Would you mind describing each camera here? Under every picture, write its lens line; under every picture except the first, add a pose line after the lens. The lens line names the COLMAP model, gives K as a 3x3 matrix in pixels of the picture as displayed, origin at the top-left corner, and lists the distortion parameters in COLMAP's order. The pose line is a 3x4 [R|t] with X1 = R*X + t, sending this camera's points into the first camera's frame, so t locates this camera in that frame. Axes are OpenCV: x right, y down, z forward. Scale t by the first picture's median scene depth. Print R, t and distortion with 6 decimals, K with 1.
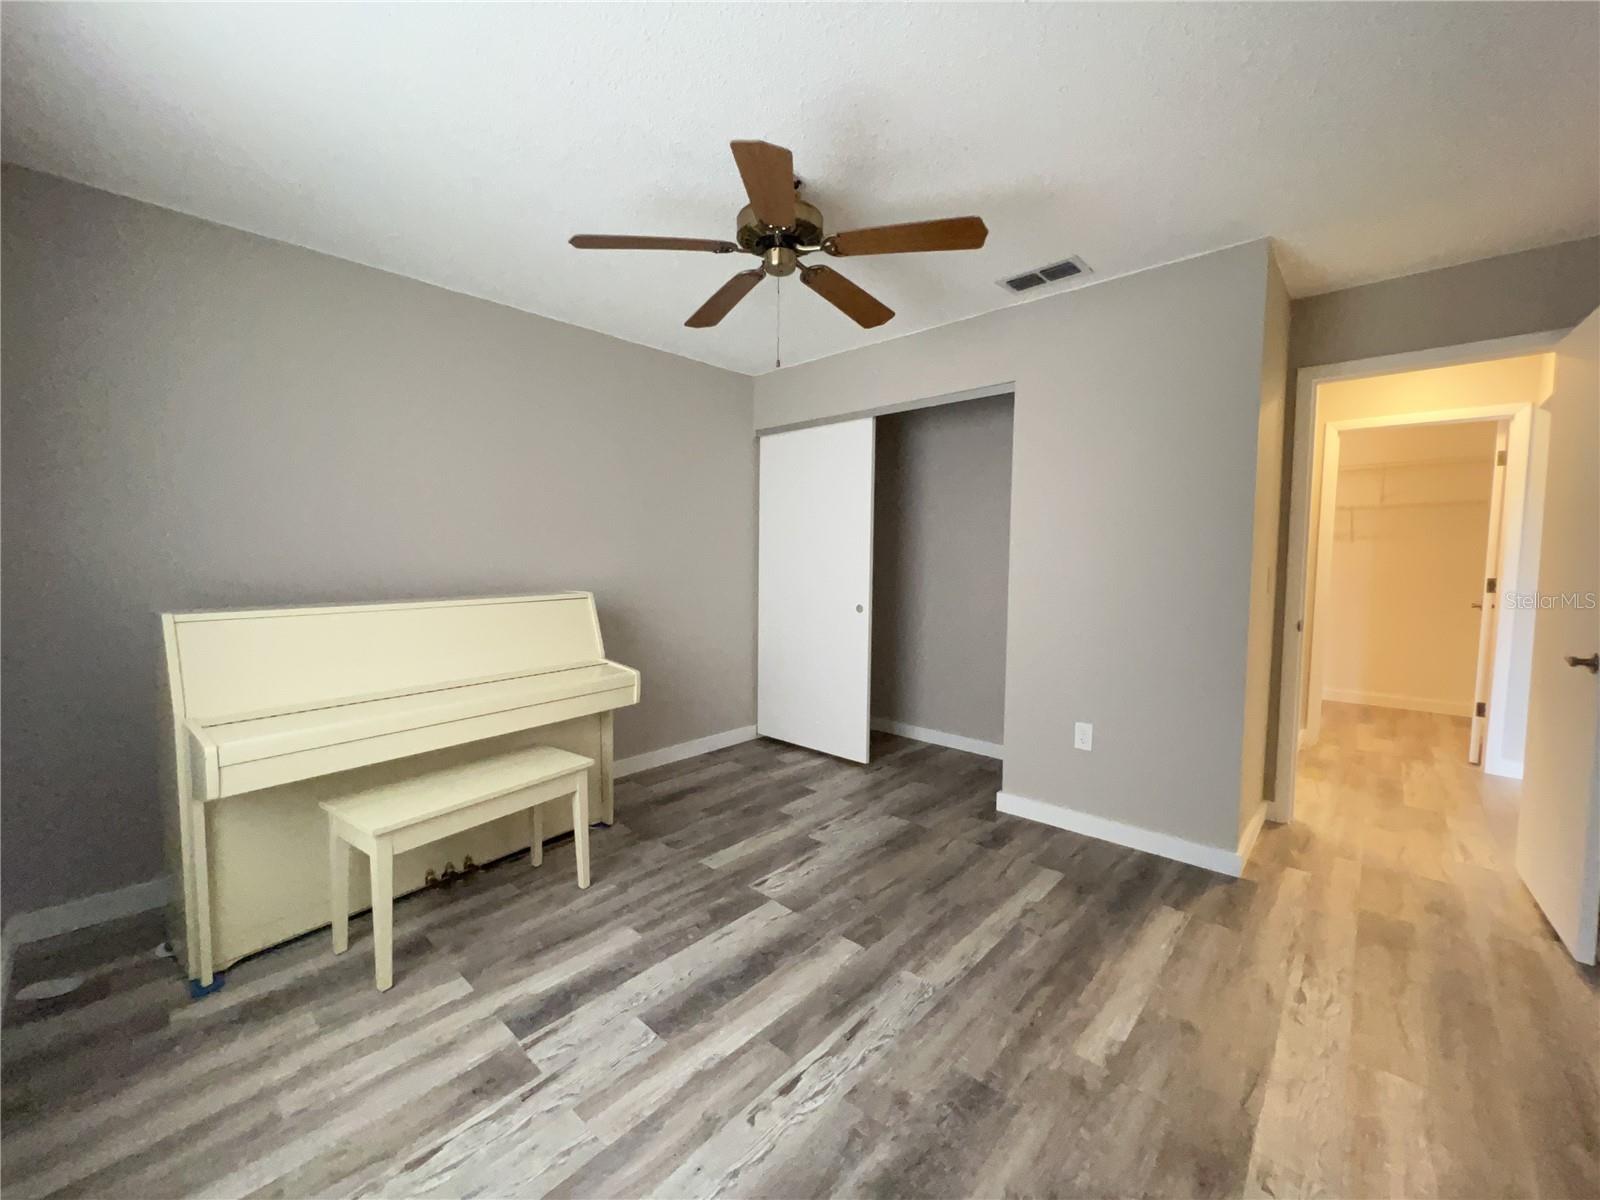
lens RADIAL K [[644.3, 0, 797.8], [0, 644.3, 596.6], [0, 0, 1]] dist [-0.003443, 0.000551]
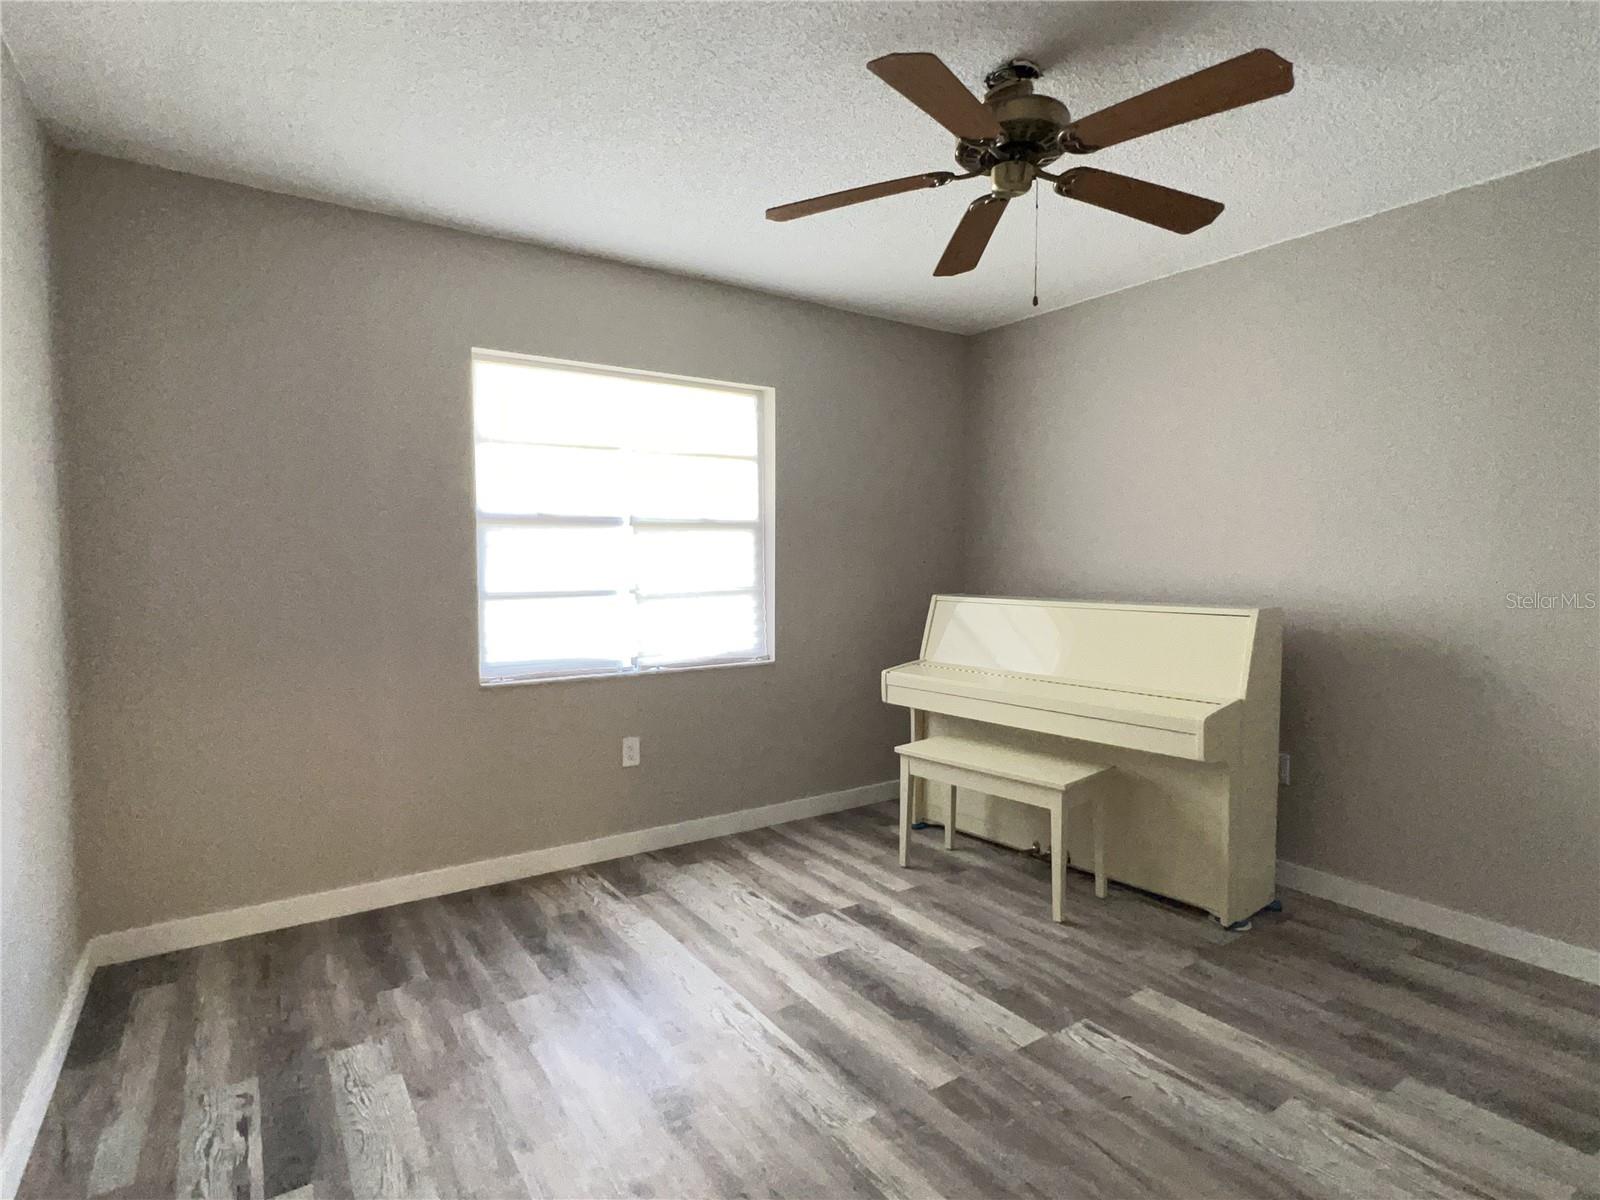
lens RADIAL K [[832.0, 0, 800.0], [0, 832.0, 600.0], [0, 0, 1]] dist [-0.005051, 0.001646]
pose [[-0.232521, 0.047060, -0.971452, 1.018695], [-0.062074, 0.996074, 0.063110, -0.066262], [0.970608, 0.074976, -0.228687, 1.007424]]
